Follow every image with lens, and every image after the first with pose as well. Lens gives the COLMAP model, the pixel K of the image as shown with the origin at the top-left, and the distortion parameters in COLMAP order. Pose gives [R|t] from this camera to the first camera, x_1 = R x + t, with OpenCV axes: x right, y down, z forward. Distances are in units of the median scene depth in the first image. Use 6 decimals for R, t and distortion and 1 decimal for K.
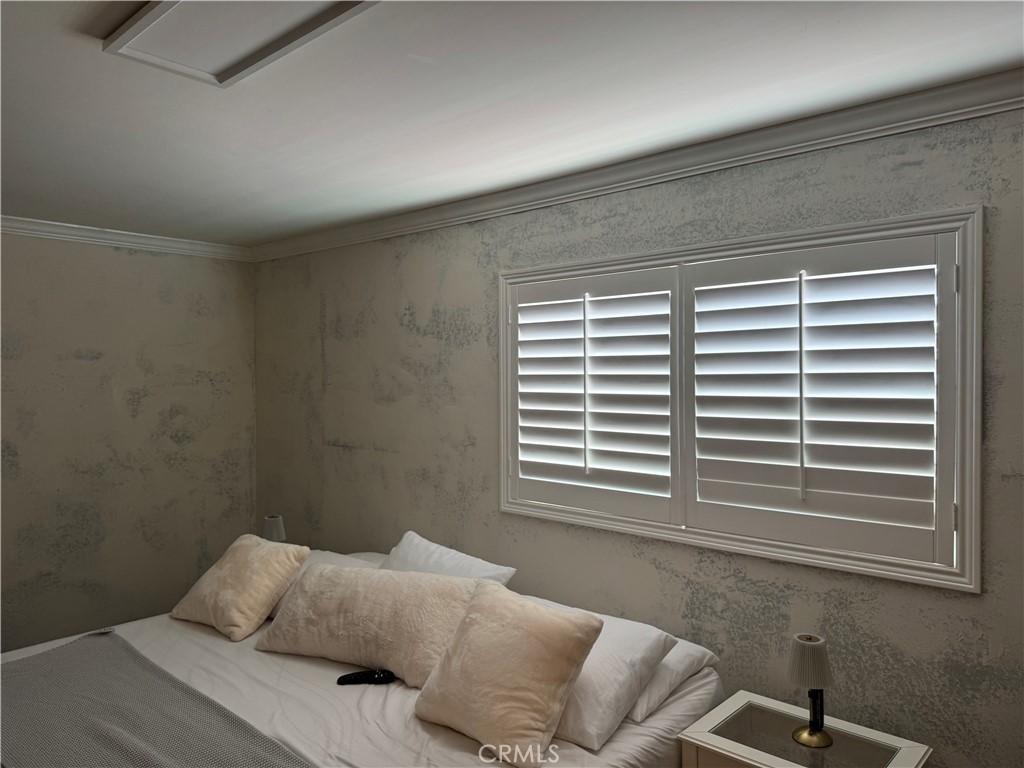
lens RADIAL K [[713.7, 0, 512.0], [0, 713.7, 384.0], [0, 0, 1]] dist [0.066222, -0.106337]
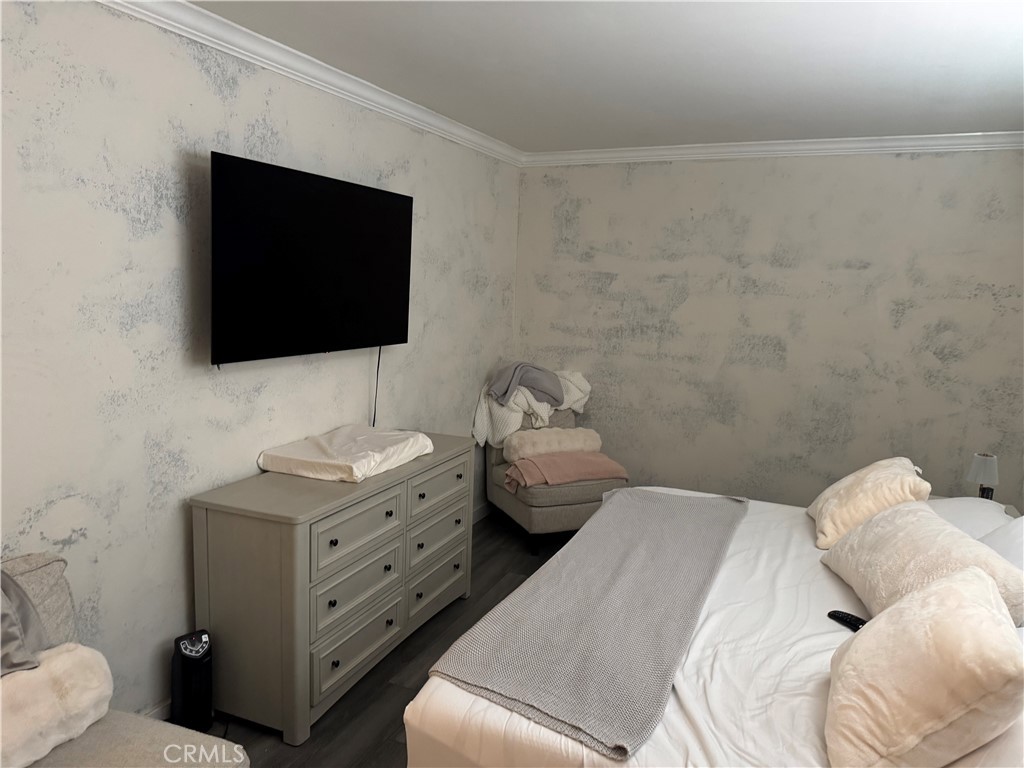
lens RADIAL K [[719.1, 0, 514.1], [0, 719.1, 388.1], [0, 0, 1]] dist [0.001673, -0.002410]
pose [[0.331002, 0.153974, -0.930983, 0.392280], [-0.049258, 0.988072, 0.145903, 0.014766], [0.942343, -0.002436, 0.334639, 0.285681]]
